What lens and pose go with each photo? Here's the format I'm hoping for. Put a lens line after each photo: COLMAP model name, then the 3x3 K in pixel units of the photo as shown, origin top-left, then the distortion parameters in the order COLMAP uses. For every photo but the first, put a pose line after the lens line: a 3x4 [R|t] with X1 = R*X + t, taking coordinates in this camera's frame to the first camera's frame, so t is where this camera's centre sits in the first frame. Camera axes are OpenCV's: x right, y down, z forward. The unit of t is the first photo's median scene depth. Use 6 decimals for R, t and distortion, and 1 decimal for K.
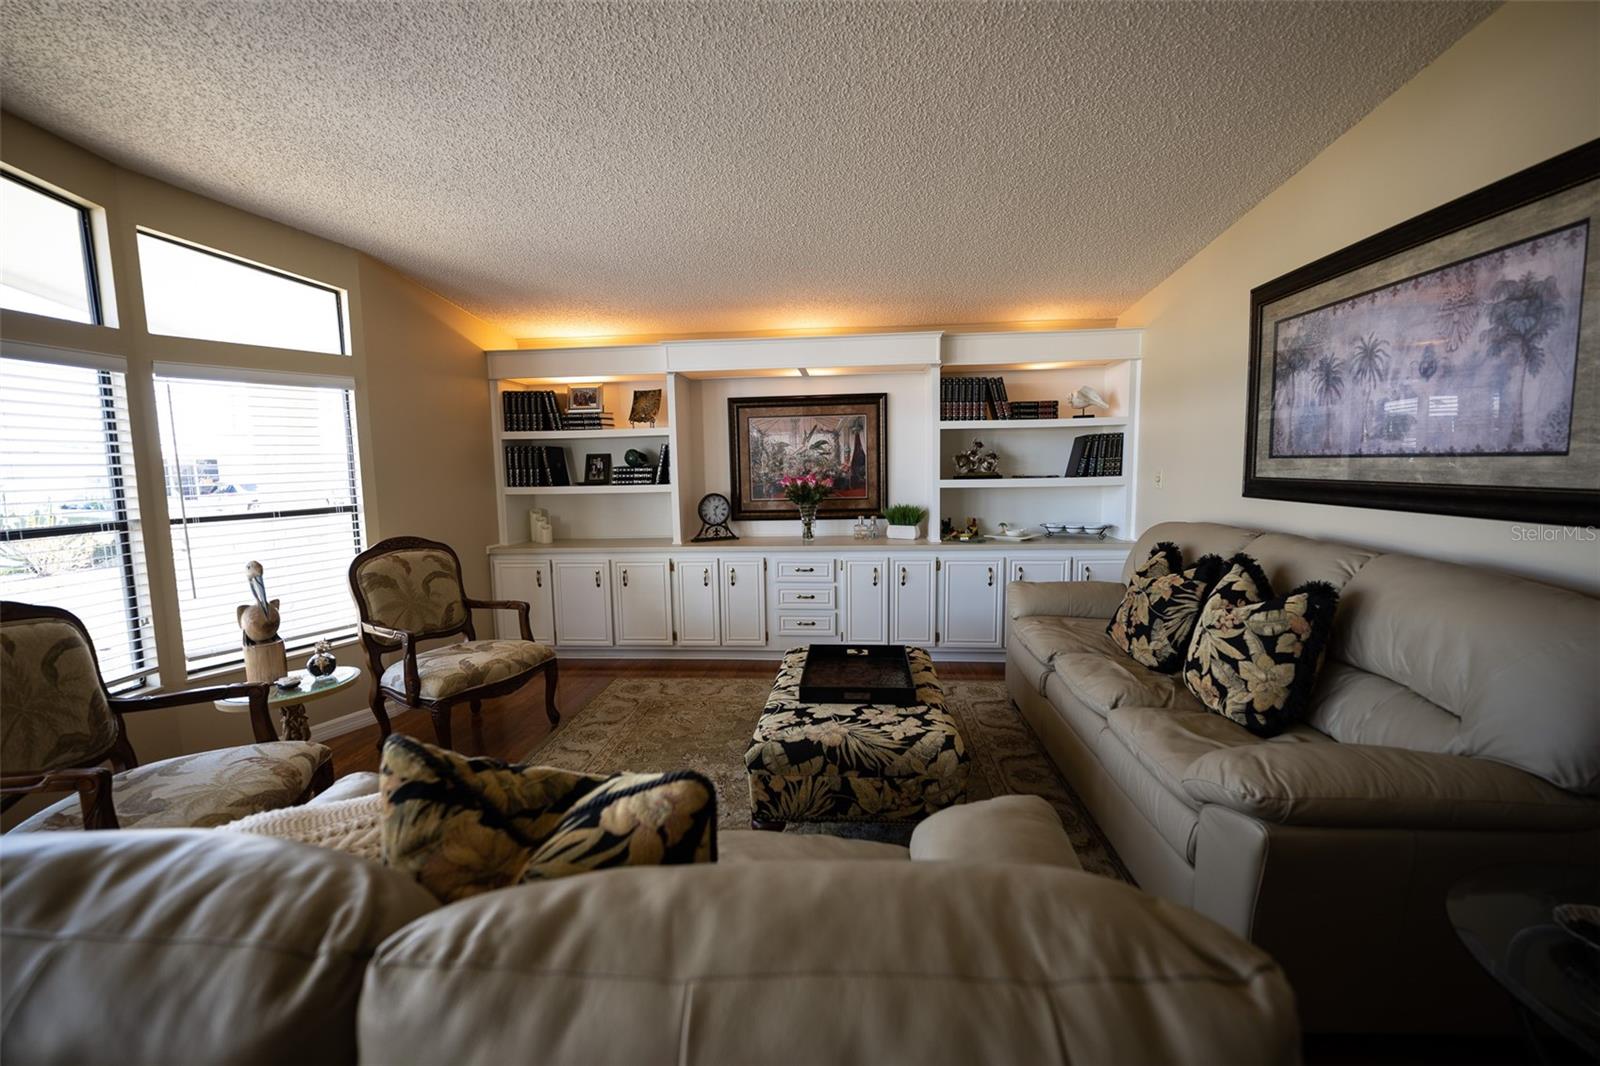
lens RADIAL K [[651.9, 0, 789.0], [0, 651.9, 525.1], [0, 0, 1]] dist [0.001682, 0.000137]
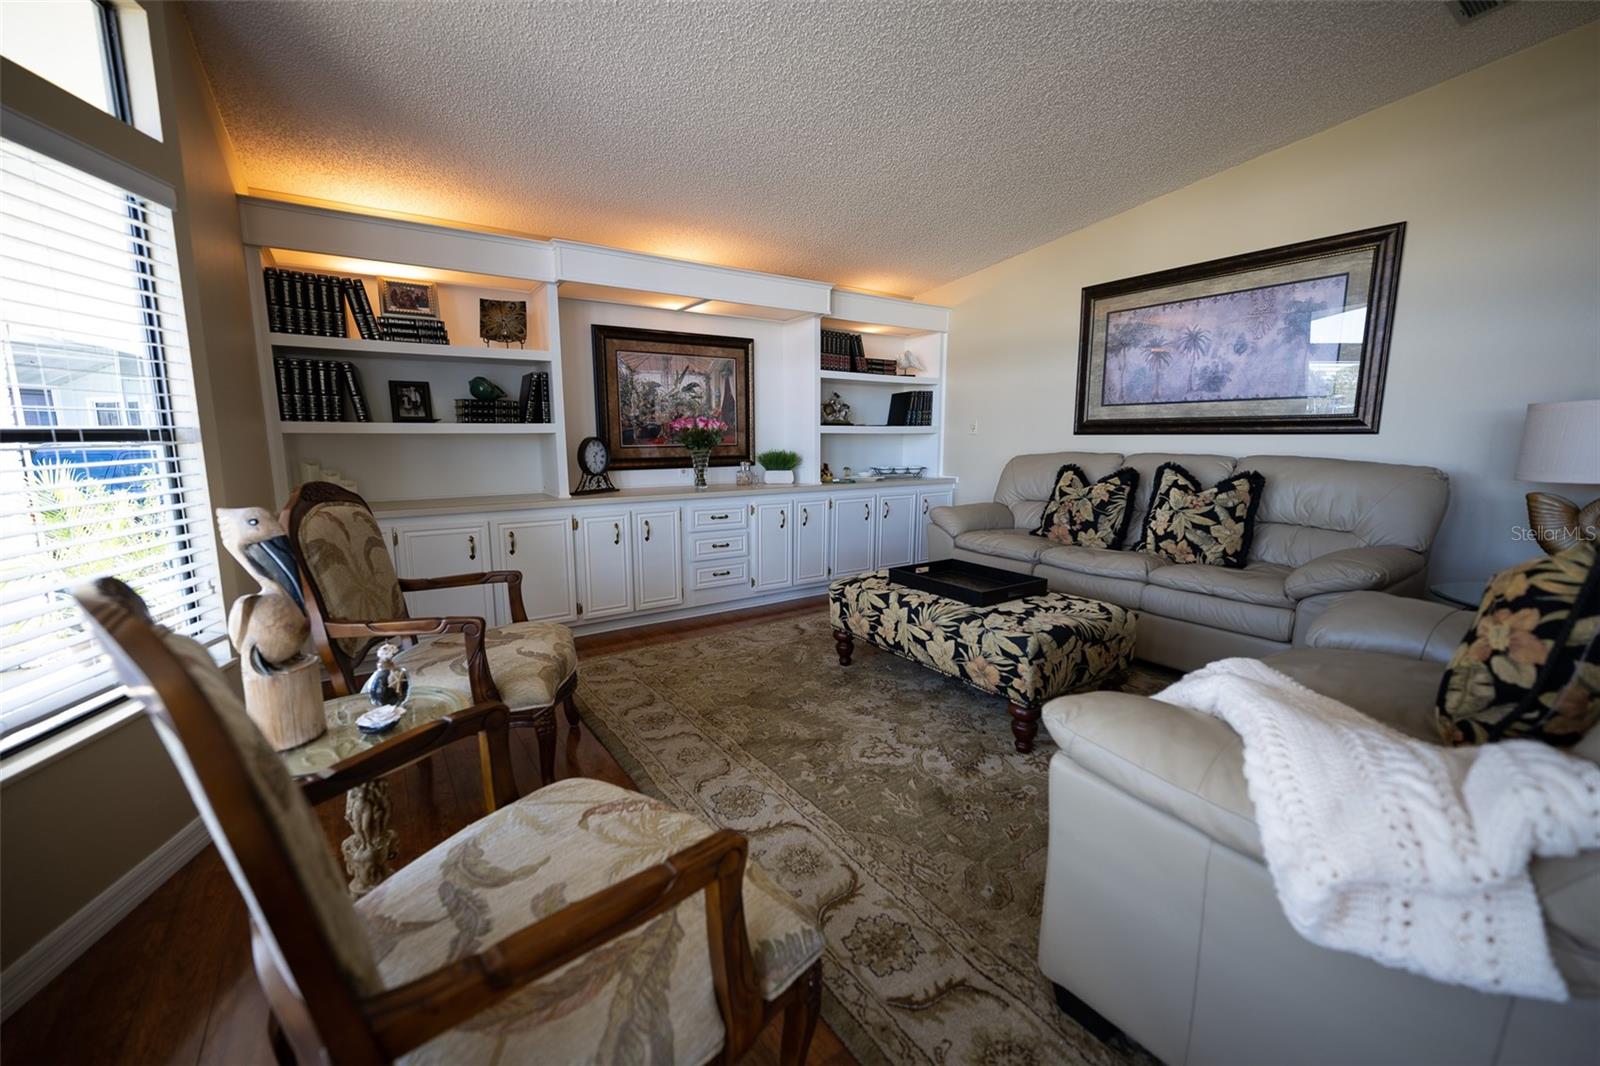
lens RADIAL K [[651.9, 0, 785.4], [0, 651.9, 529.6], [0, 0, 1]] dist [0.001682, 0.000137]
pose [[0.771218, -0.073131, 0.632356, -0.506080], [0.047967, 0.997231, 0.056828, 0.037539], [-0.634761, -0.013495, 0.772591, 0.209170]]
